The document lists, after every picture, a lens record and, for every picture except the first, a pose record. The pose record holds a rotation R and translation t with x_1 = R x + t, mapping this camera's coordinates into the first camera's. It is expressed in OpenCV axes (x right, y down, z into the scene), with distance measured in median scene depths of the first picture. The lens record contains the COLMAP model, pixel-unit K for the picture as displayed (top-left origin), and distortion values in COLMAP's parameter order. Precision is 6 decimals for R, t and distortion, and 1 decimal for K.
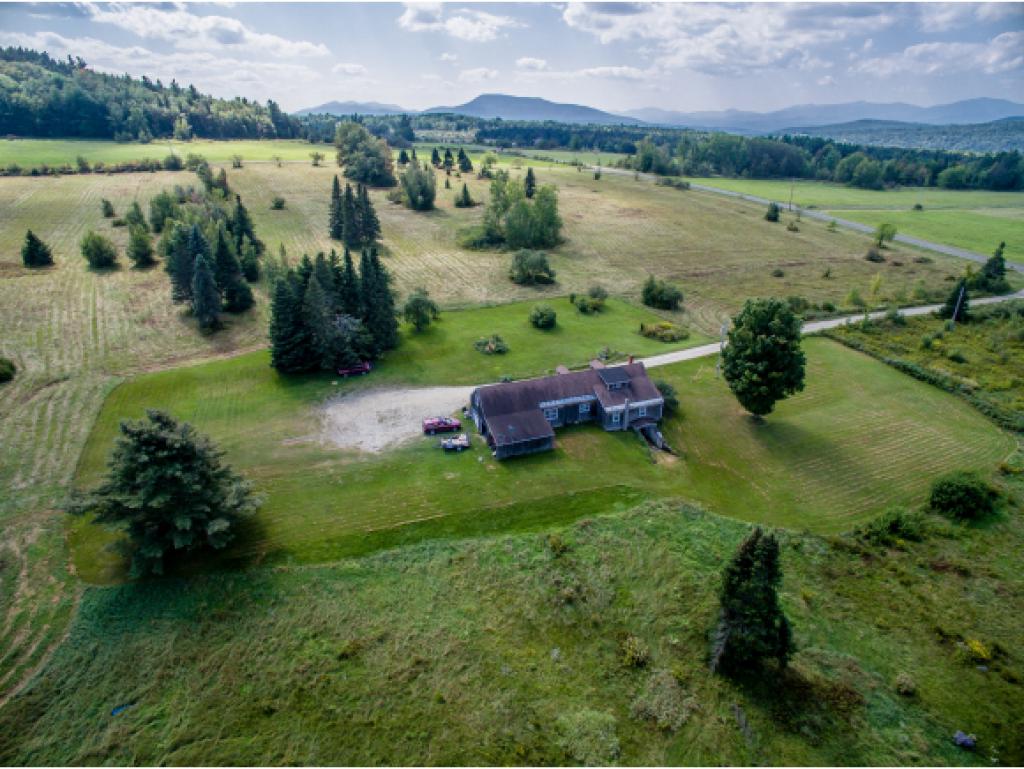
lens RADIAL K [[599.9, 0, 508.3], [0, 599.9, 379.2], [0, 0, 1]] dist [-0.121591, 0.089079]
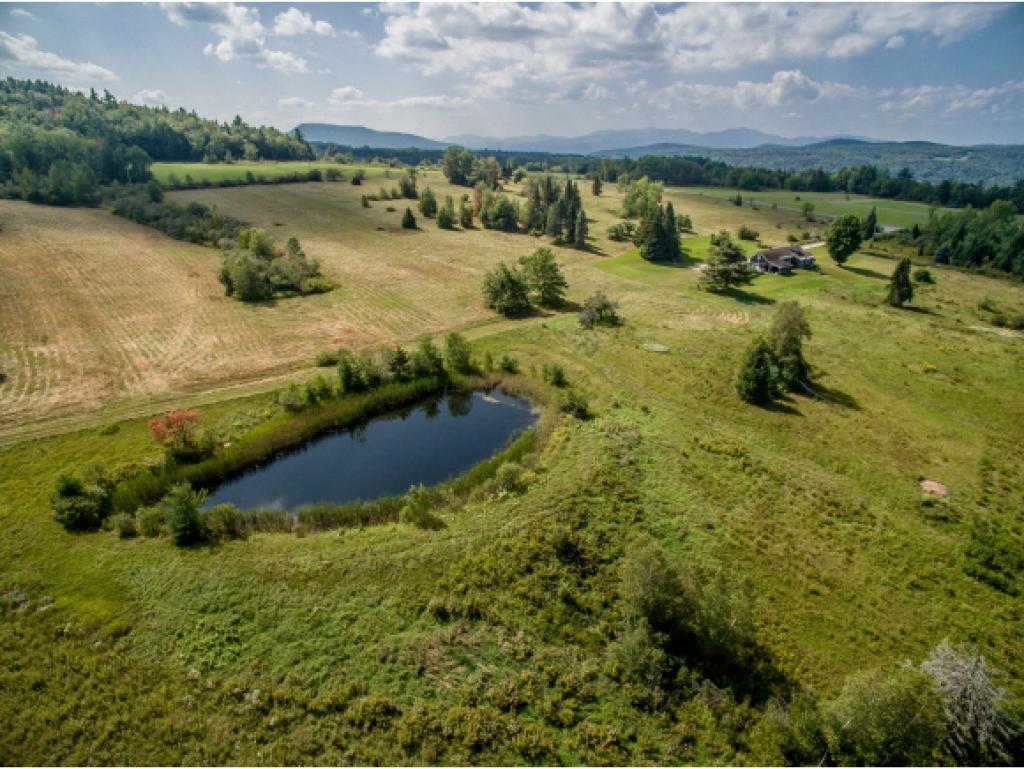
lens RADIAL K [[599.9, 0, 508.3], [0, 599.9, 379.2], [0, 0, 1]] dist [-0.121591, 0.089079]
pose [[0.958521, -0.104467, 0.265187, -0.446010], [0.115065, 0.993051, -0.024704, 0.122014], [-0.260763, 0.054193, 0.963880, -0.266109]]
